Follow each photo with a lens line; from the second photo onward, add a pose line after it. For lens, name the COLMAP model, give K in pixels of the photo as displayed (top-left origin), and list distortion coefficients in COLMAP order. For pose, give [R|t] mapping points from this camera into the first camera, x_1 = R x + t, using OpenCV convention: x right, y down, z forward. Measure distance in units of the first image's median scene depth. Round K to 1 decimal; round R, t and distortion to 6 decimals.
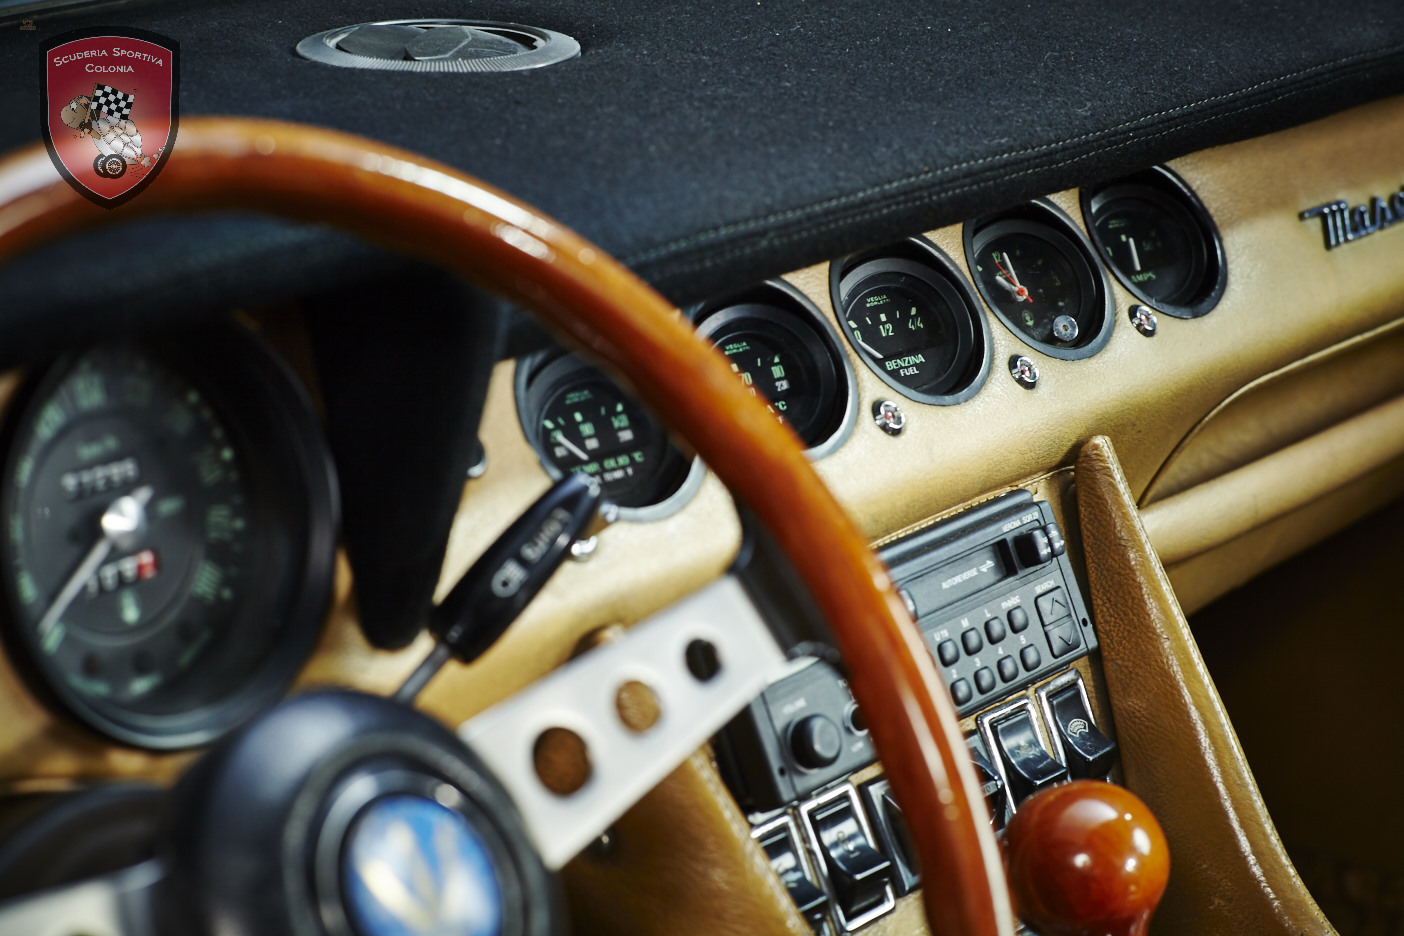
lens RADIAL K [[3560.7, 0, 702.0], [0, 3560.7, 468.0], [0, 0, 1]] dist [-0.043734, -0.368004]
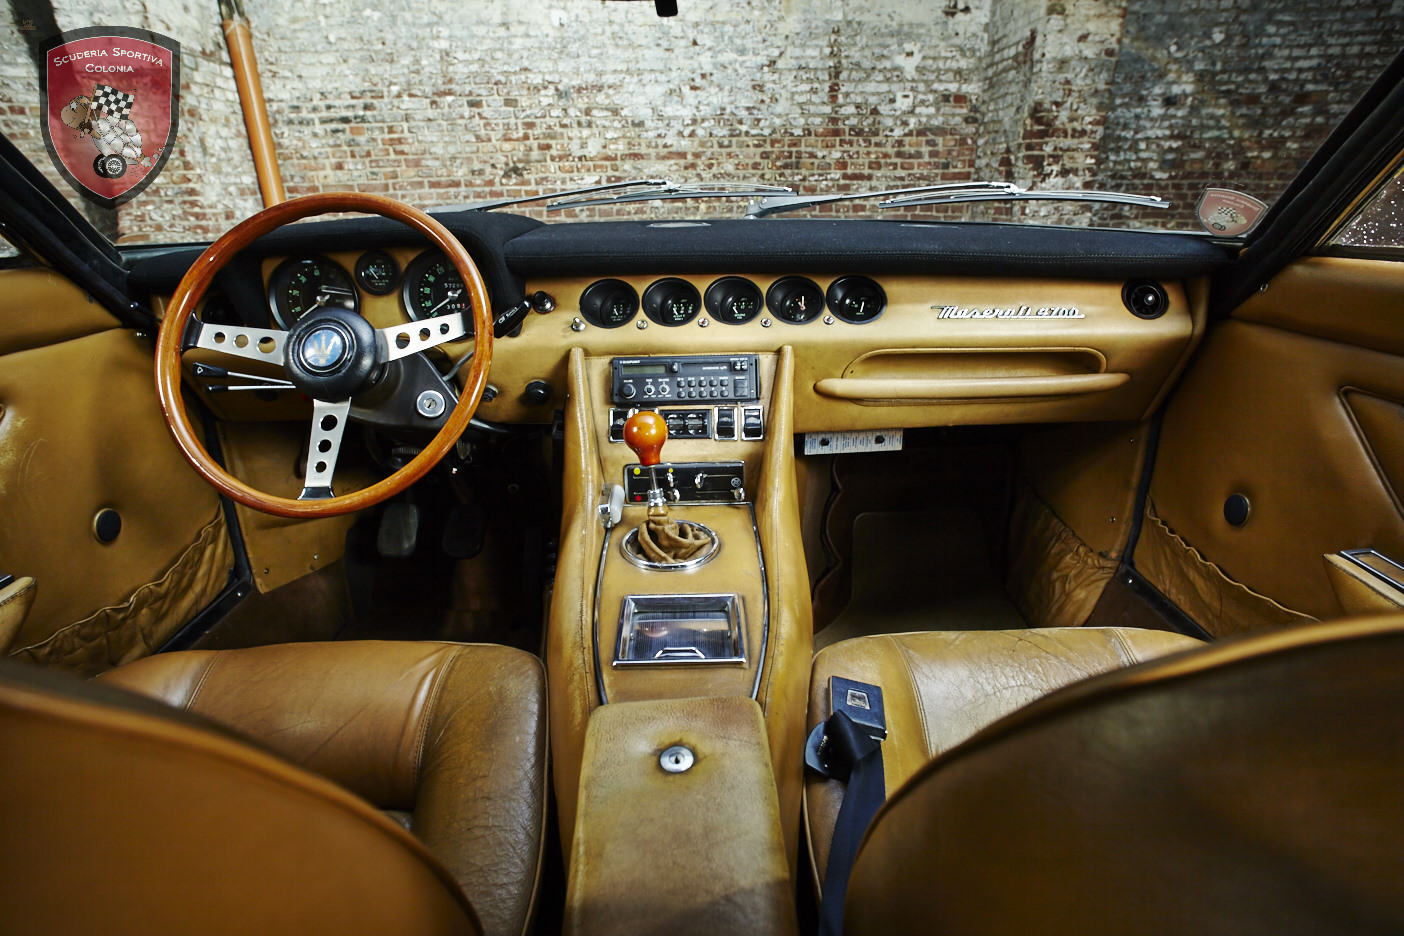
lens RADIAL K [[716.5, 0, 702.0], [0, 716.5, 468.0], [0, 0, 1]] dist [-0.067113, 0.038129]
pose [[0.634758, 0.283673, -0.718757, 0.703236], [-0.208523, 0.958551, 0.194159, -0.014317], [0.744043, 0.026633, 0.667601, 0.525841]]
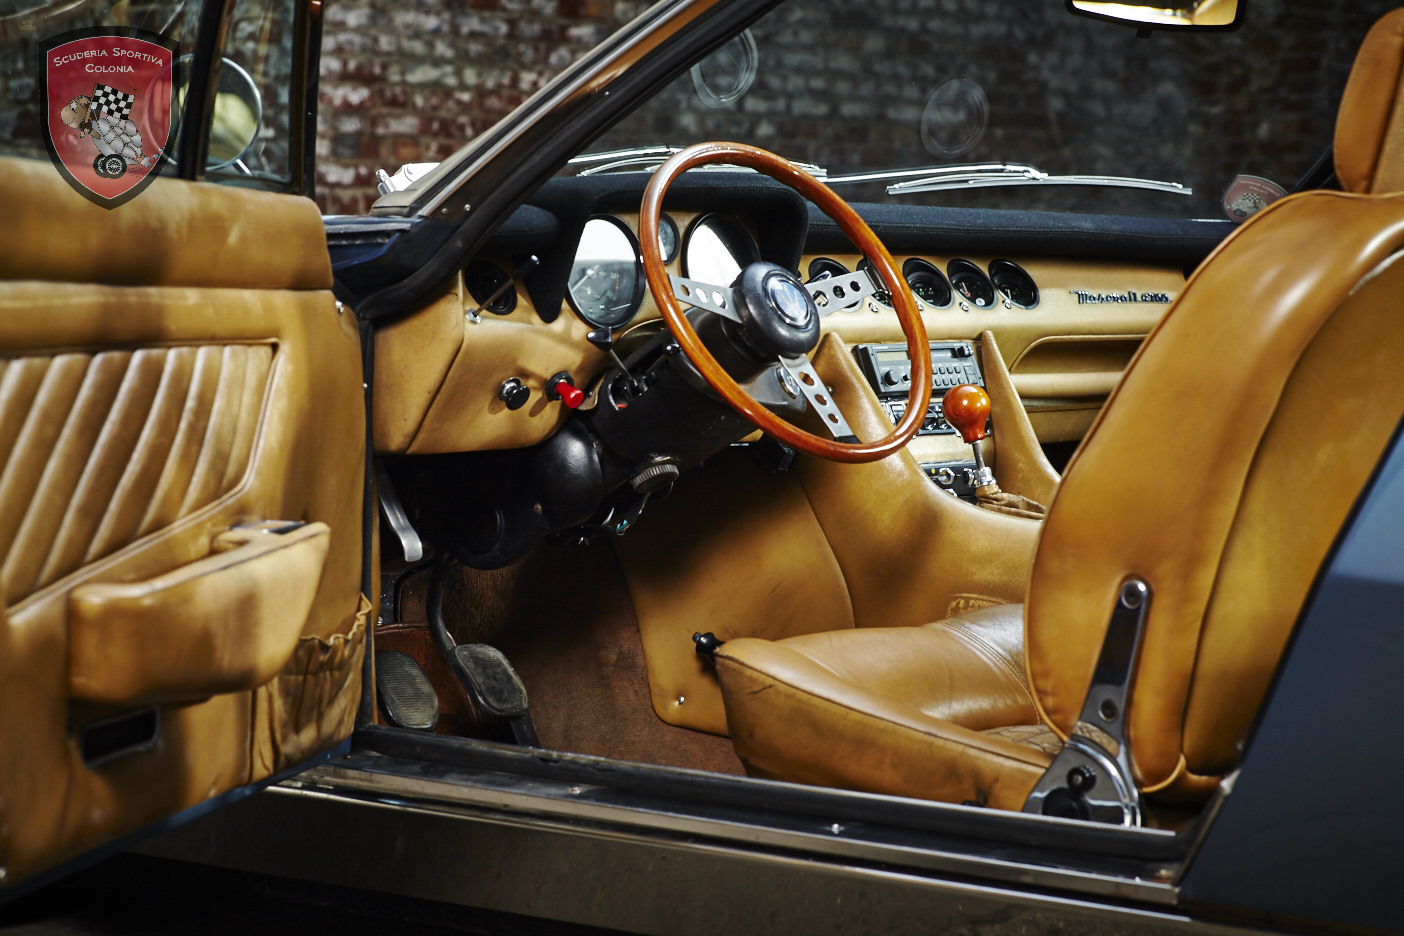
lens RADIAL K [[3243.2, 0, 702.0], [0, 3243.2, 468.0], [0, 0, 1]] dist [-0.015363, -0.280943]
pose [[0.997163, 0.028851, -0.069528, 0.070108], [-0.042800, 0.977111, -0.208381, 0.837520], [0.061925, 0.210765, 0.975573, -2.100333]]
